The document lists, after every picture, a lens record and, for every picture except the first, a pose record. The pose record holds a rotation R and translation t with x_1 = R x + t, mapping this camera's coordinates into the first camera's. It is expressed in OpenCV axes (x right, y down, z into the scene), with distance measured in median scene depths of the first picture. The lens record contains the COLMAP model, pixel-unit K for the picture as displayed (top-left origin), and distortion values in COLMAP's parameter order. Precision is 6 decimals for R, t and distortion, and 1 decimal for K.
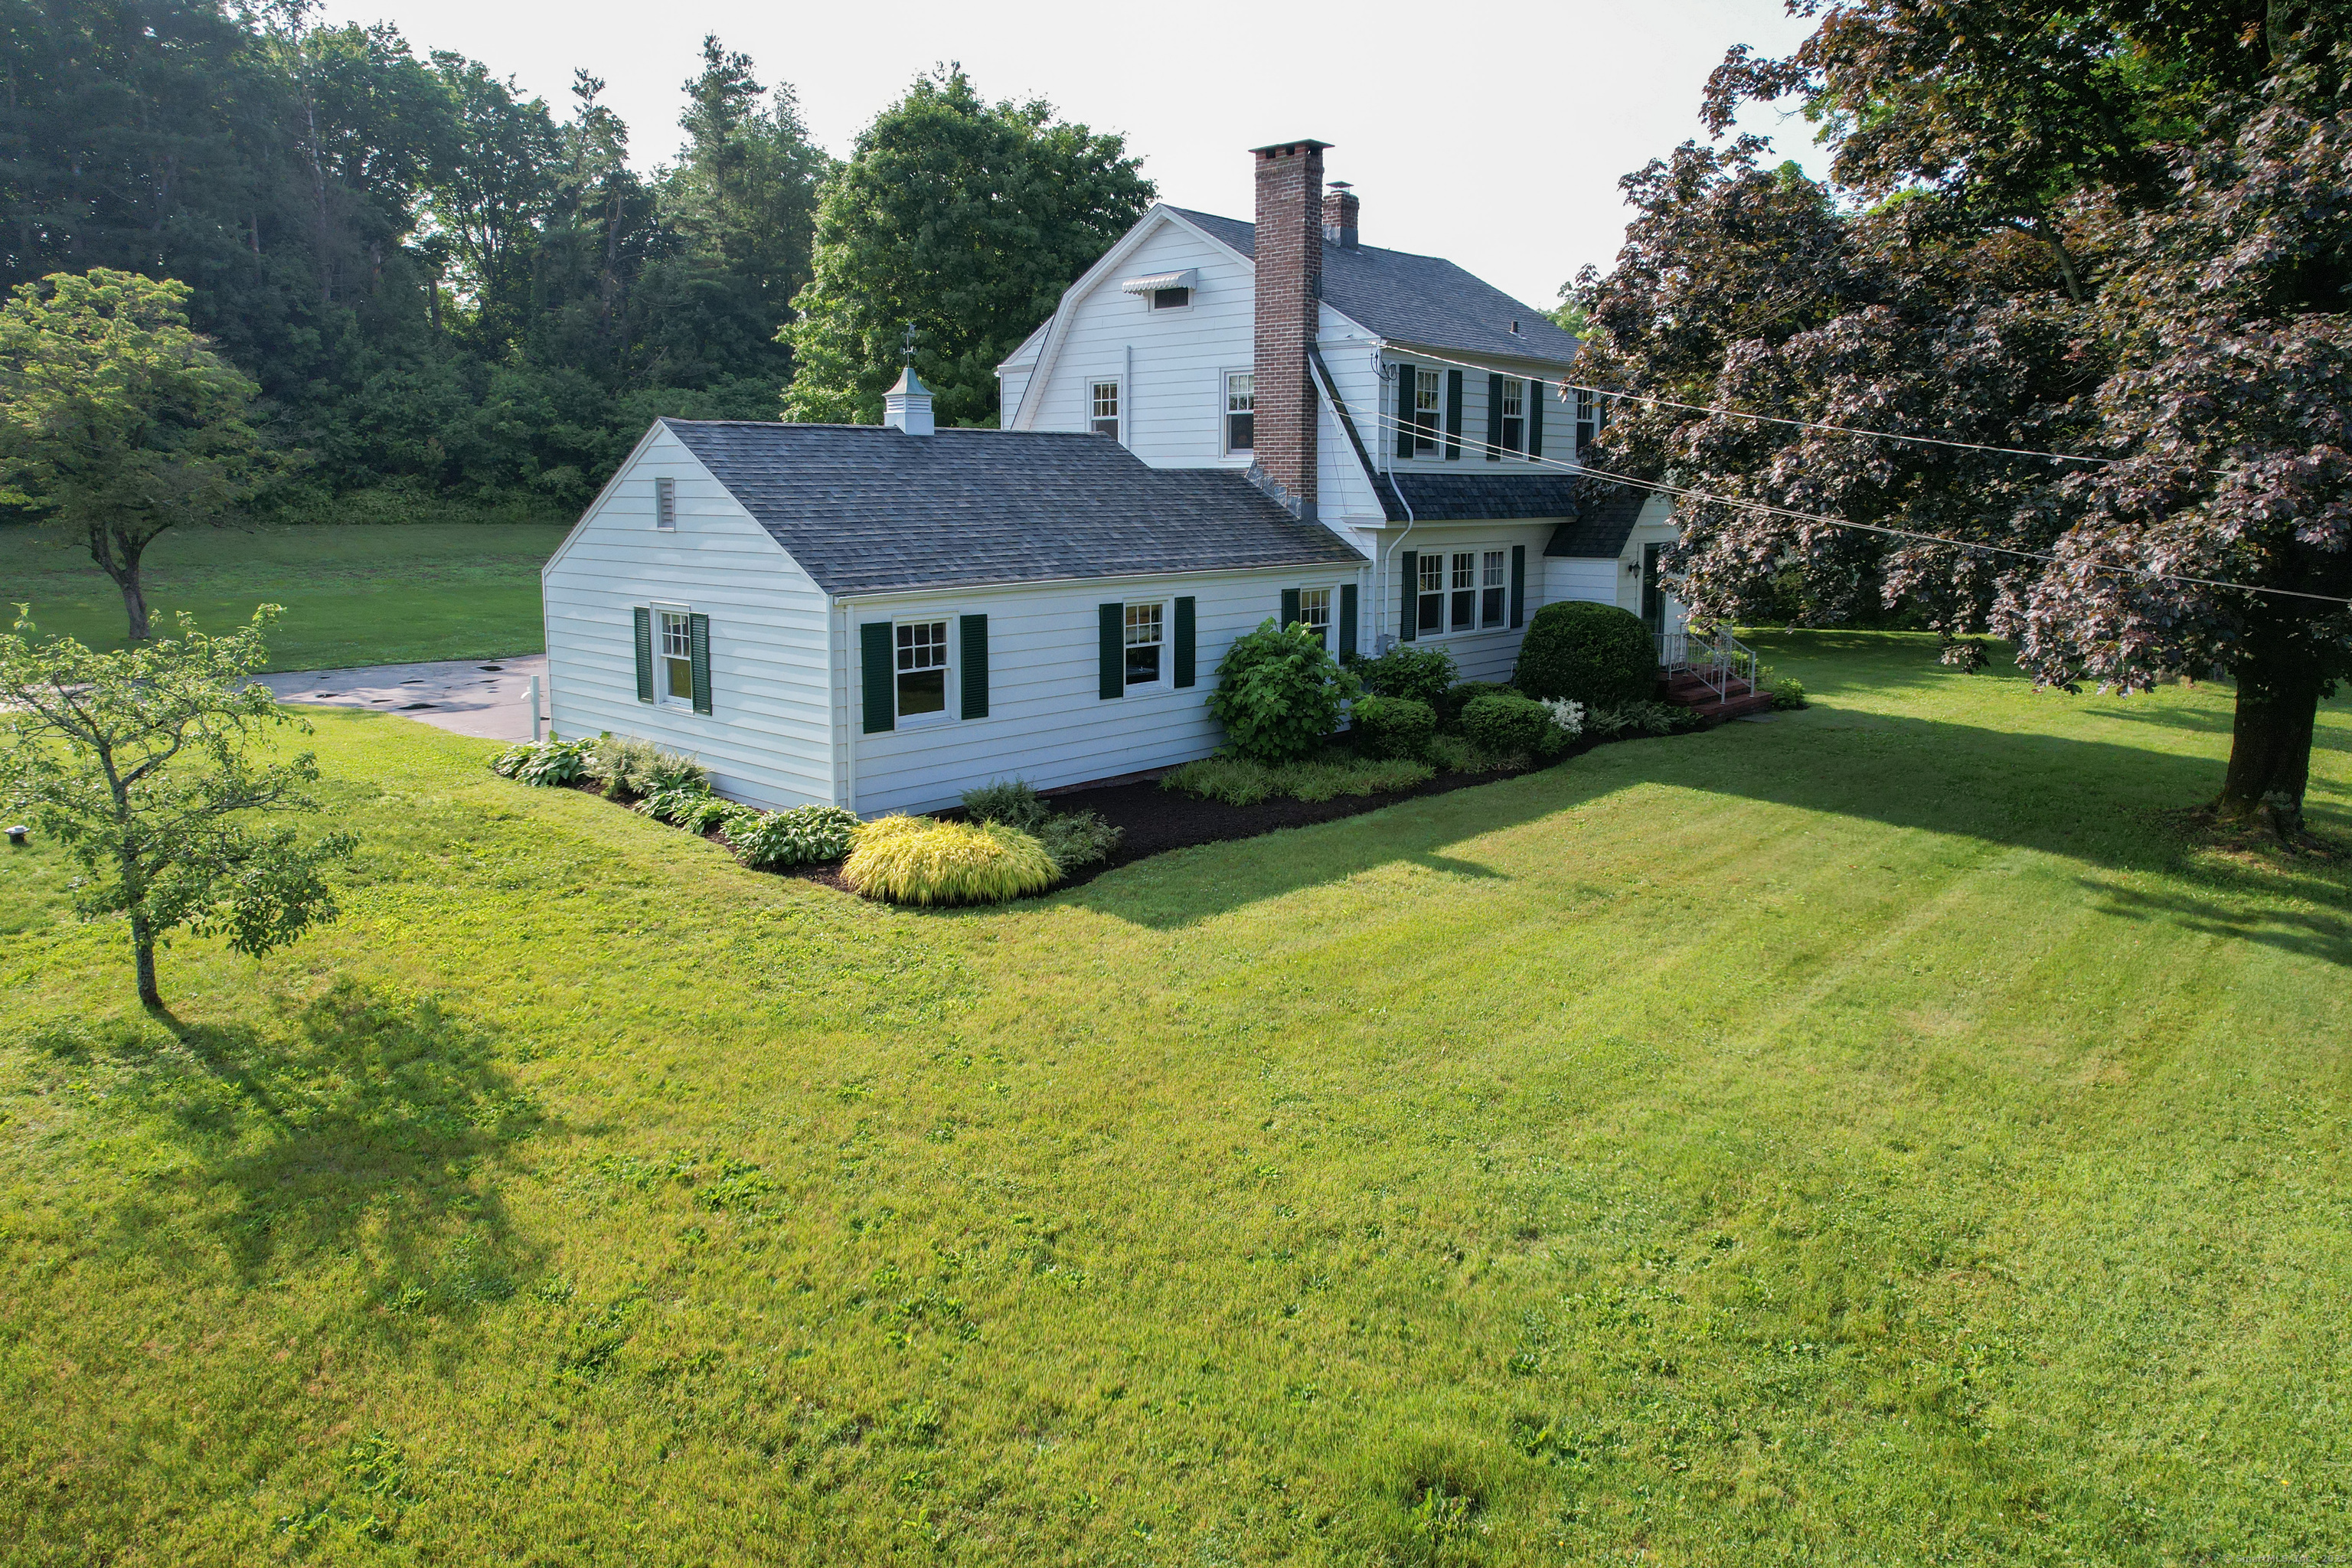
lens RADIAL K [[1527.5, 0, 1176.0], [0, 1527.5, 784.0], [0, 0, 1]] dist [-0.049383, 0.000122]
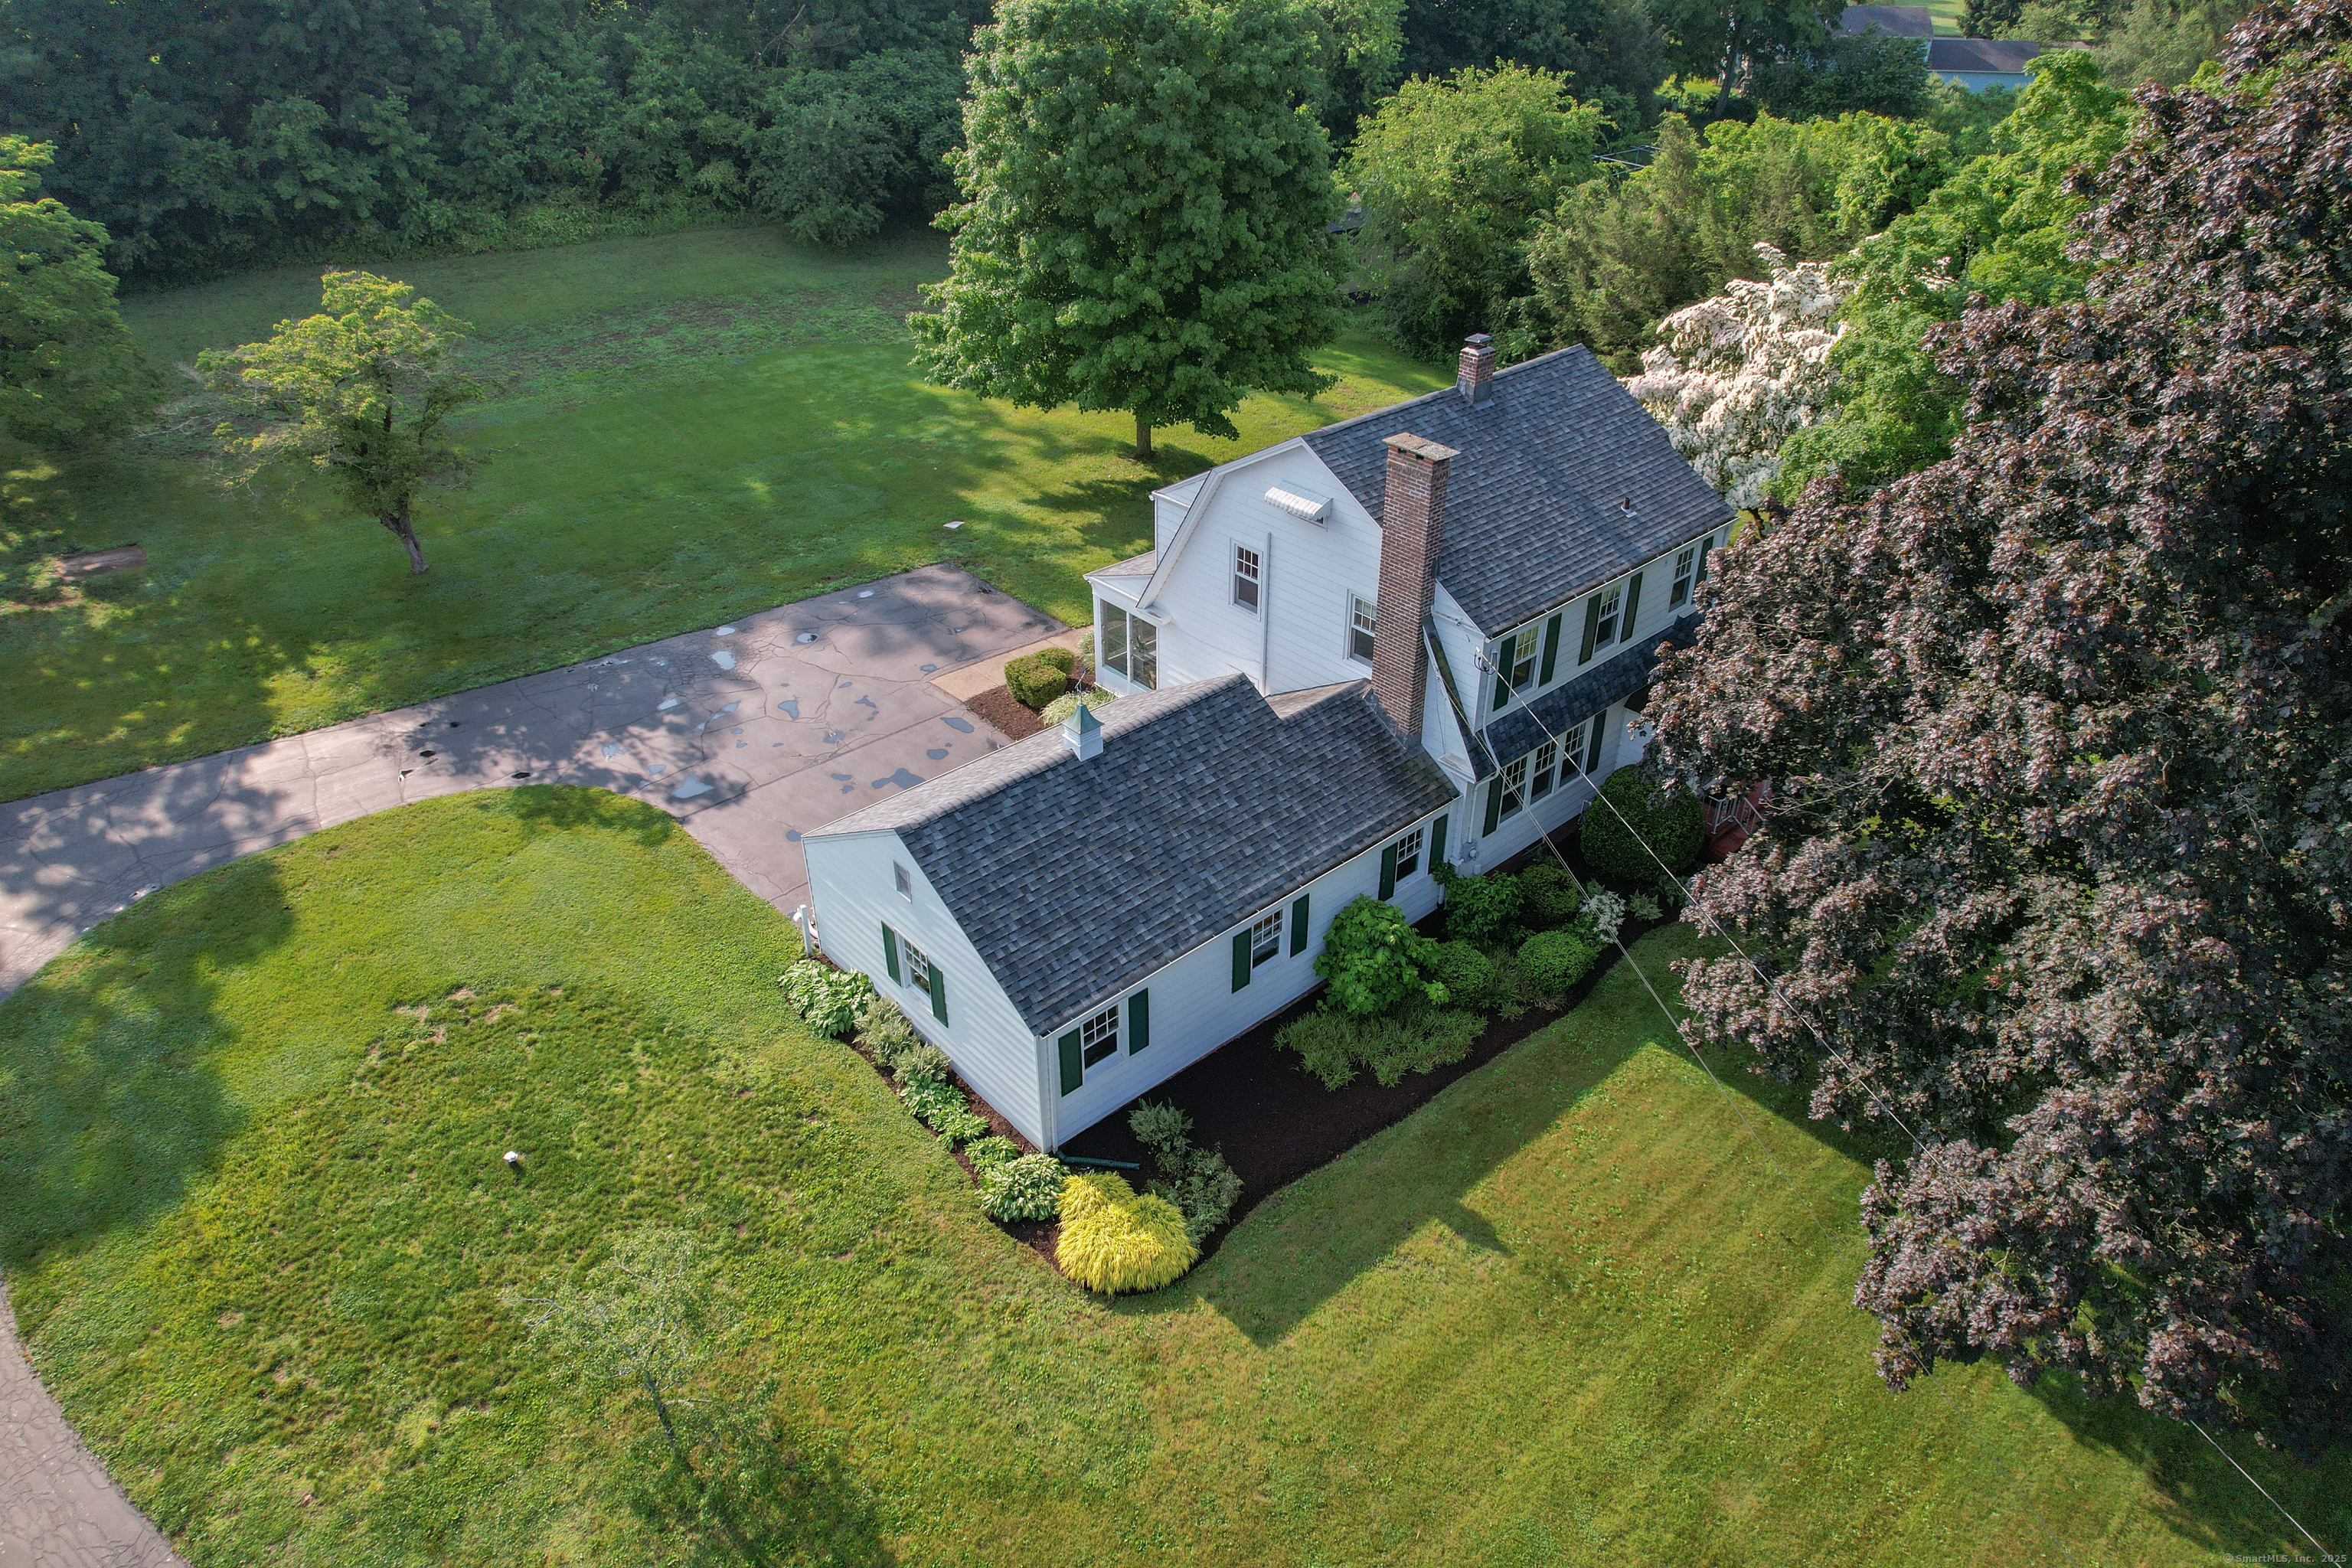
lens RADIAL K [[1499.1, 0, 1194.4], [0, 1499.1, 773.9], [0, 0, 1]] dist [-0.047735, 0.001635]
pose [[0.996392, 0.048888, -0.069373, -0.001252], [-0.015214, 0.907069, 0.420708, -0.653150], [0.083493, -0.418135, 0.904540, -0.082720]]
